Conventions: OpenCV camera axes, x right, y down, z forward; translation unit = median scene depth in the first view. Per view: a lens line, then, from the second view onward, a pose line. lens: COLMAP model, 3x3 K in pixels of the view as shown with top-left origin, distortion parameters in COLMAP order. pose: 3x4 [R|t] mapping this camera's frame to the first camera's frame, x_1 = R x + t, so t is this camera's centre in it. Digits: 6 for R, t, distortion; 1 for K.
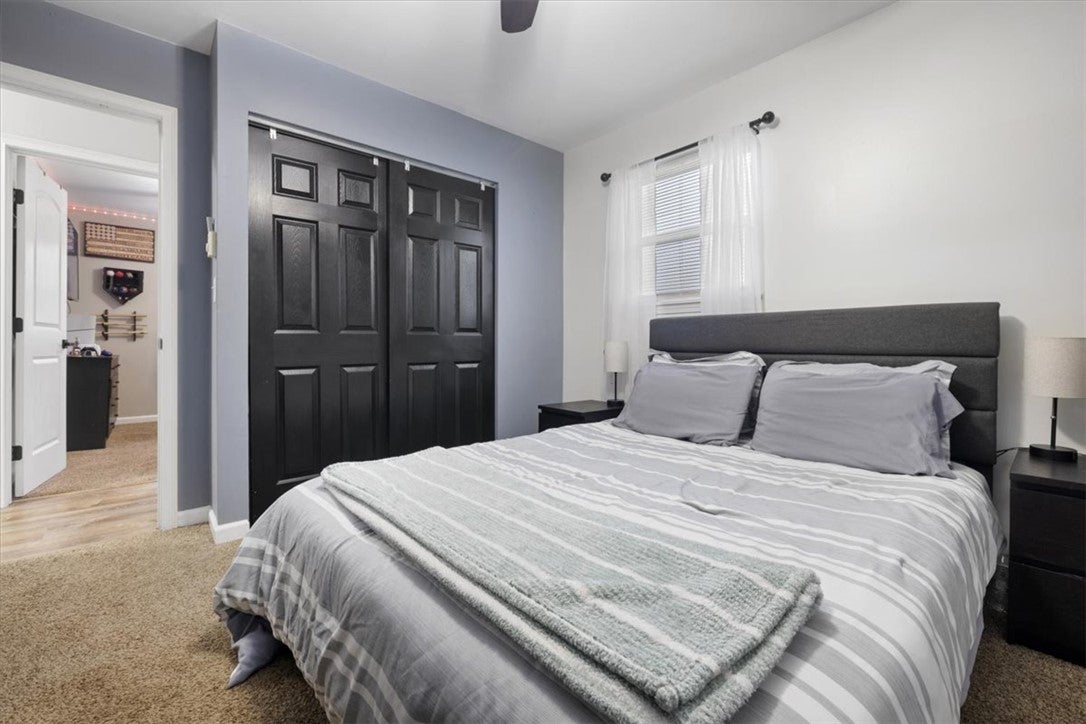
lens RADIAL K [[456.0, 0, 535.3], [0, 456.0, 348.5], [0, 0, 1]] dist [0.000038, -0.000173]
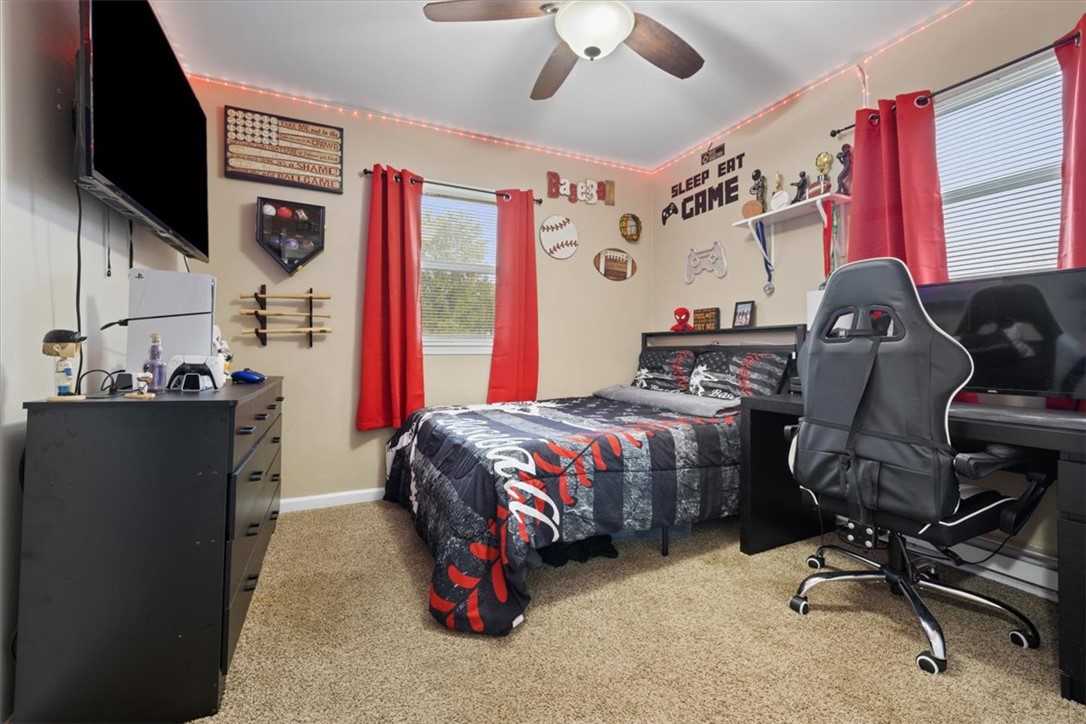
lens RADIAL K [[456.0, 0, 535.3], [0, 456.0, 348.5], [0, 0, 1]] dist [0.000038, -0.000173]
pose [[0.961119, -0.010065, -0.275952, -0.520901], [0.007569, 0.999920, -0.010107, -0.007734], [0.276032, 0.007626, 0.961118, 0.607616]]
